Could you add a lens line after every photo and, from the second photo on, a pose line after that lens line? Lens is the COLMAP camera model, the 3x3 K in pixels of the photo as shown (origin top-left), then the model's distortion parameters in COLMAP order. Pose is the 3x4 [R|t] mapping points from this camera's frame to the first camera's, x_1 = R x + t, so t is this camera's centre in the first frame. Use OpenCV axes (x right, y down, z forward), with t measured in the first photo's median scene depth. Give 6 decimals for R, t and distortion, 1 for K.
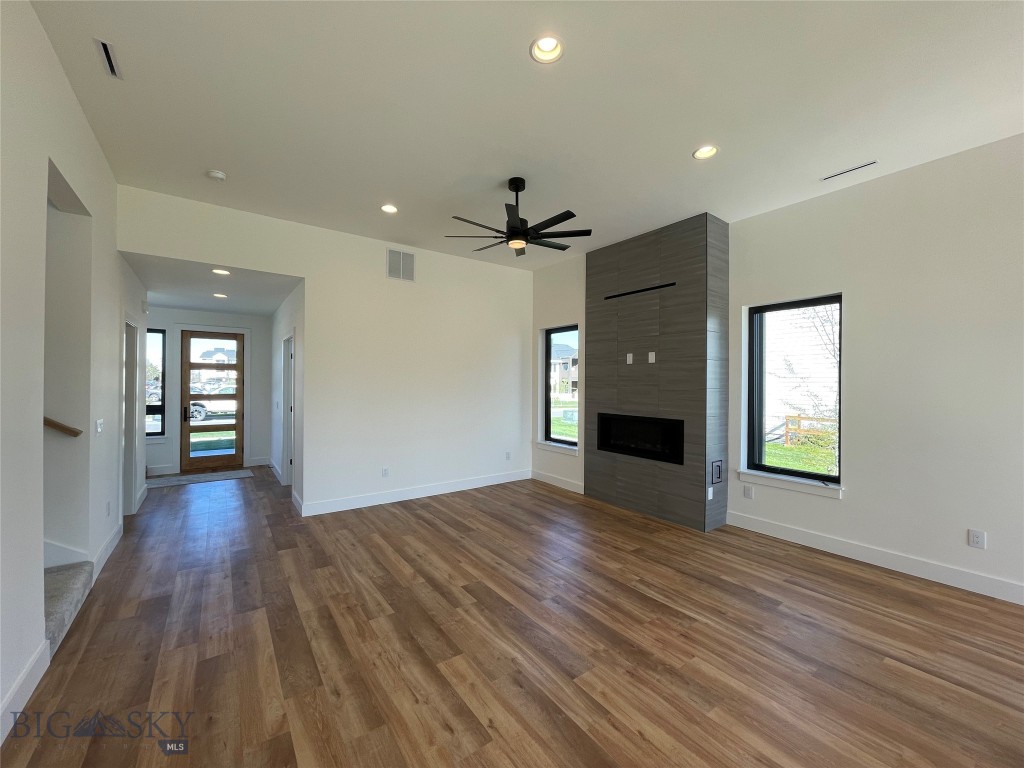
lens RADIAL K [[410.8, 0, 510.5], [0, 410.8, 385.2], [0, 0, 1]] dist [-0.002375, 0.000358]
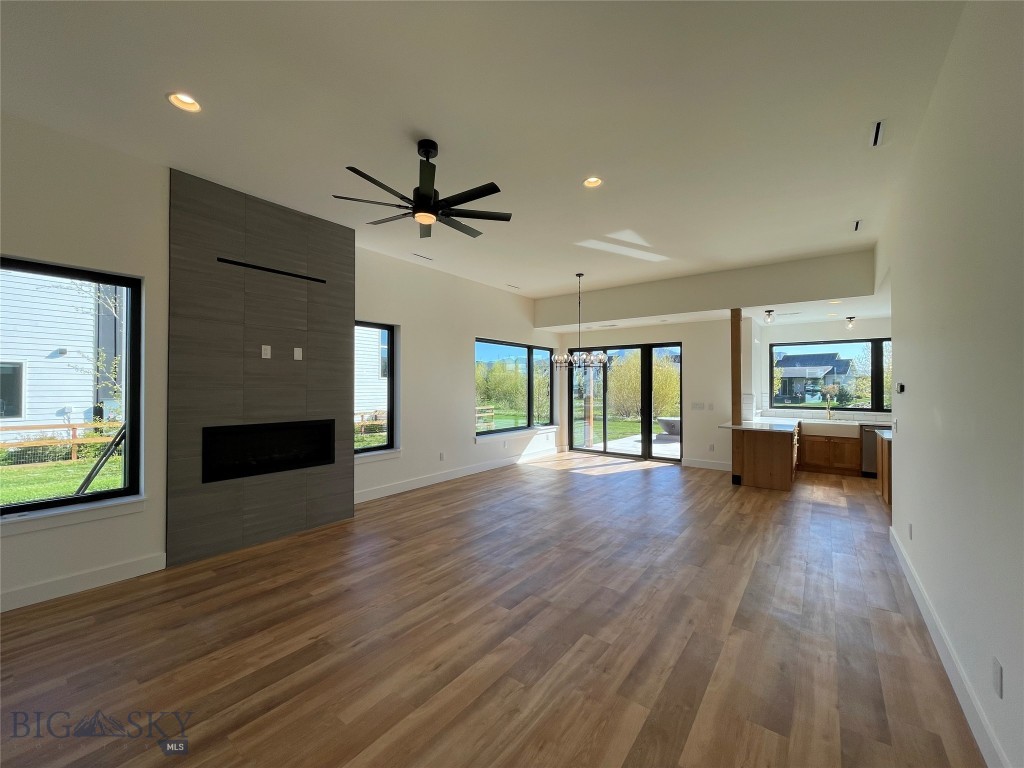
lens RADIAL K [[410.8, 0, 510.7], [0, 410.8, 381.3], [0, 0, 1]] dist [-0.002375, 0.000358]
pose [[-0.294266, 0.001923, 0.955722, -0.869021], [-0.001142, 0.999997, -0.002364, -0.008910], [-0.955723, -0.001787, -0.294263, 1.114785]]
